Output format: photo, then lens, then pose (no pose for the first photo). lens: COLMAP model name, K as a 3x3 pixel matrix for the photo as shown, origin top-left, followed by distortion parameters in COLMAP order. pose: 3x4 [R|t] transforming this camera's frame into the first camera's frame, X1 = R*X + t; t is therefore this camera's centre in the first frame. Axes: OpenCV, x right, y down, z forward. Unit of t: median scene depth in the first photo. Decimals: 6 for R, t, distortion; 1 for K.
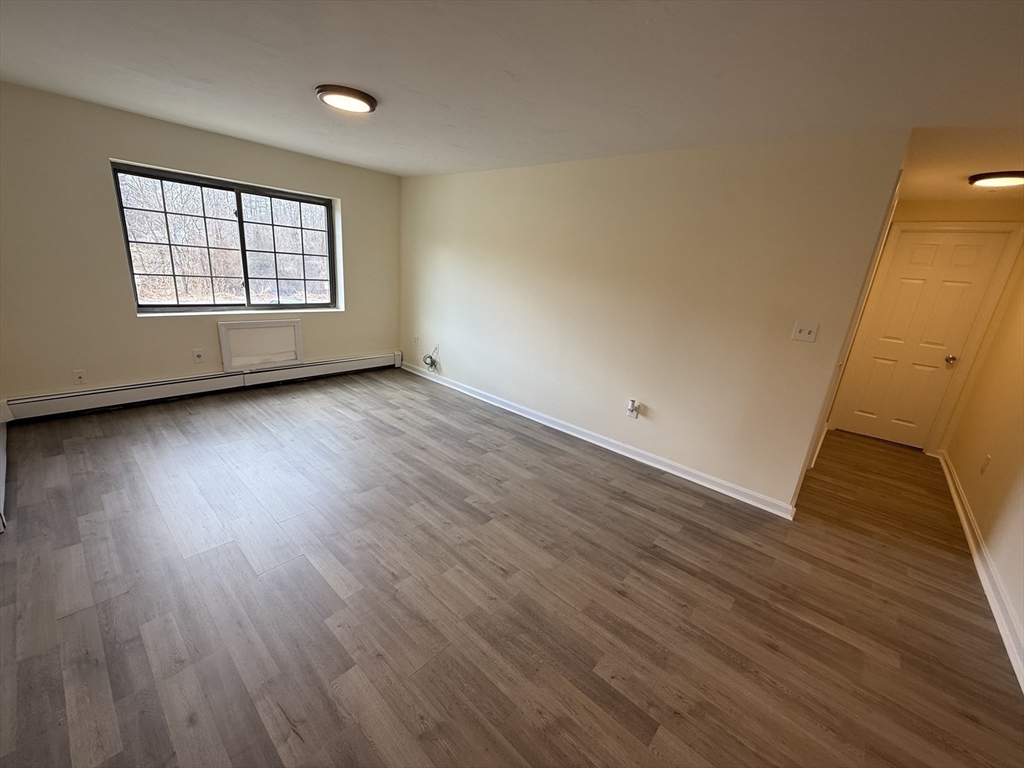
lens RADIAL K [[407.1, 0, 512.8], [0, 407.1, 385.4], [0, 0, 1]] dist [-0.001356, 0.000241]
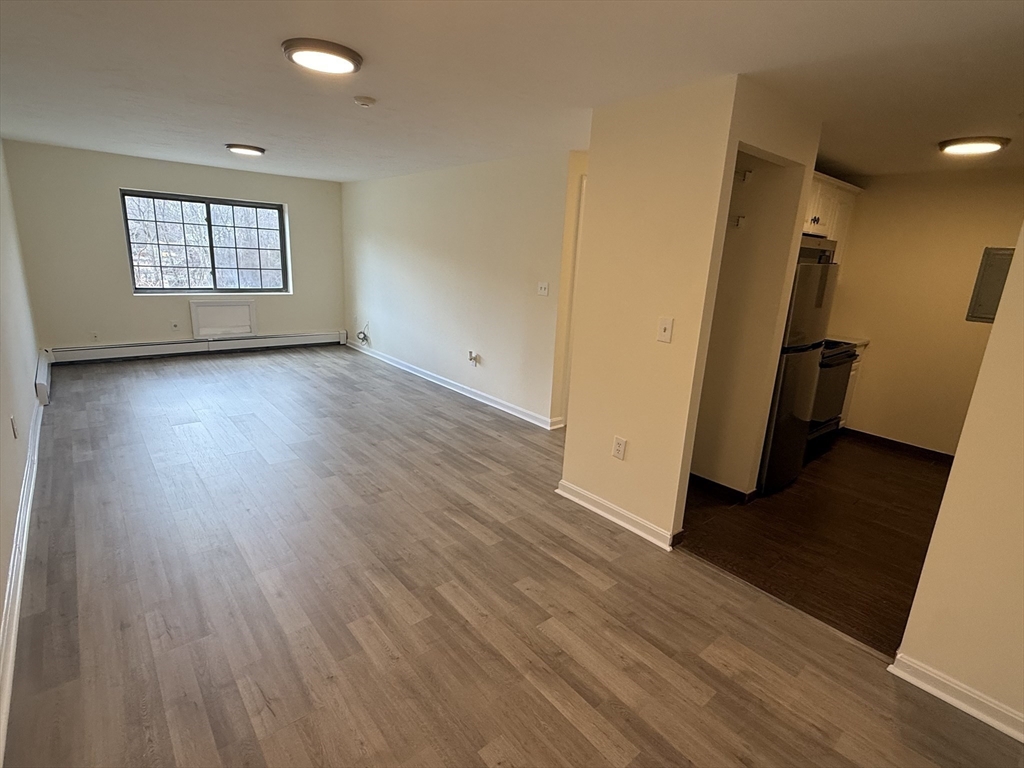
lens RADIAL K [[507.1, 0, 514.4], [0, 507.1, 386.8], [0, 0, 1]] dist [0.000013, 0.000574]
pose [[0.989434, 0.006333, -0.144846, 0.729283], [-0.012702, 0.998990, -0.043092, 0.236179], [0.144426, 0.044476, 0.988515, -0.607445]]
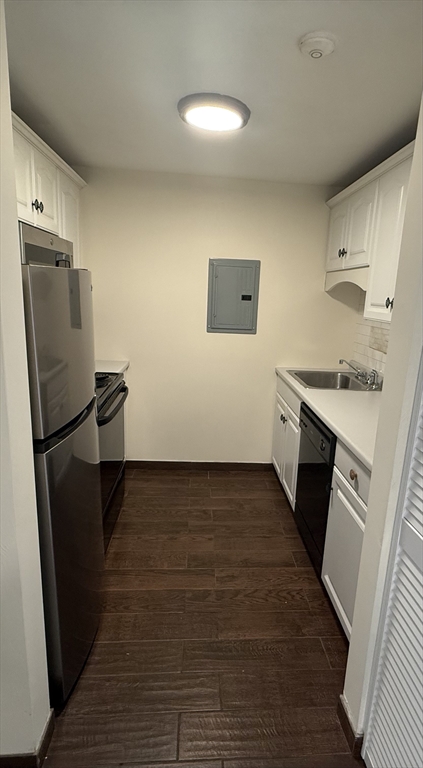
lens RADIAL K [[404.2, 0, 230.9], [0, 404.2, 385.1], [0, 0, 1]] dist [0.013355, -0.001619]
pose [[0.699835, -0.204048, 0.684540, 0.999058], [0.212427, 0.974425, 0.073285, 0.059323], [-0.681987, 0.094127, 0.725282, 0.079540]]
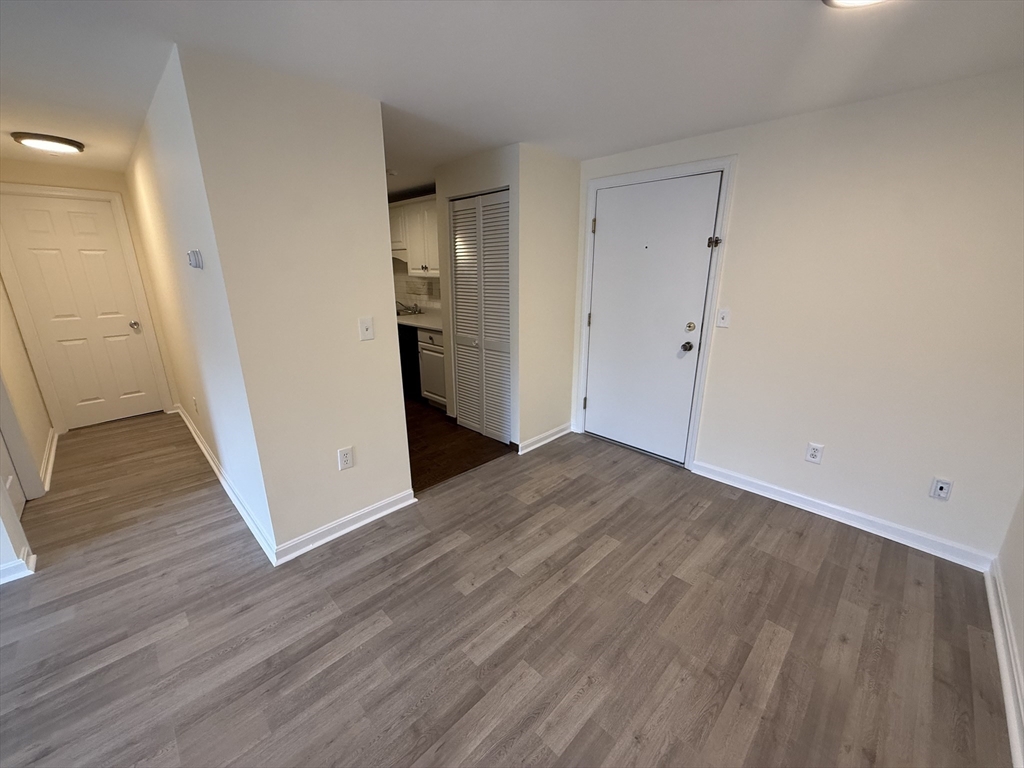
lens RADIAL K [[407.1, 0, 508.2], [0, 407.1, 383.5], [0, 0, 1]] dist [-0.001356, 0.000241]
pose [[0.068133, -0.356060, 0.931976, 0.142650], [0.295910, 0.899324, 0.321953, 0.025270], [-0.952783, 0.253845, 0.166635, -0.064815]]
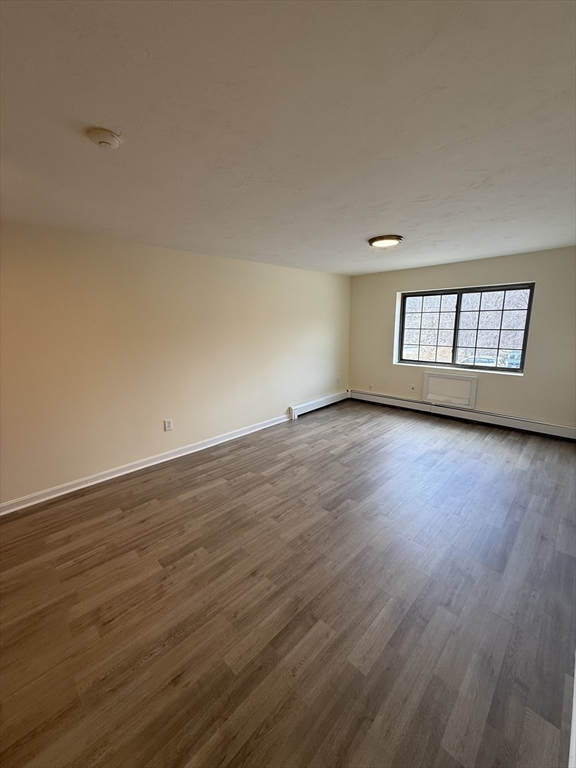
lens RADIAL K [[305.3, 0, 283.5], [0, 305.3, 379.6], [0, 0, 1]] dist [-0.001356, 0.000241]
pose [[-0.062544, 0.102957, -0.992718, 0.755054], [-0.278175, 0.953450, 0.116410, -0.137059], [0.958492, 0.283430, -0.030993, 0.618606]]
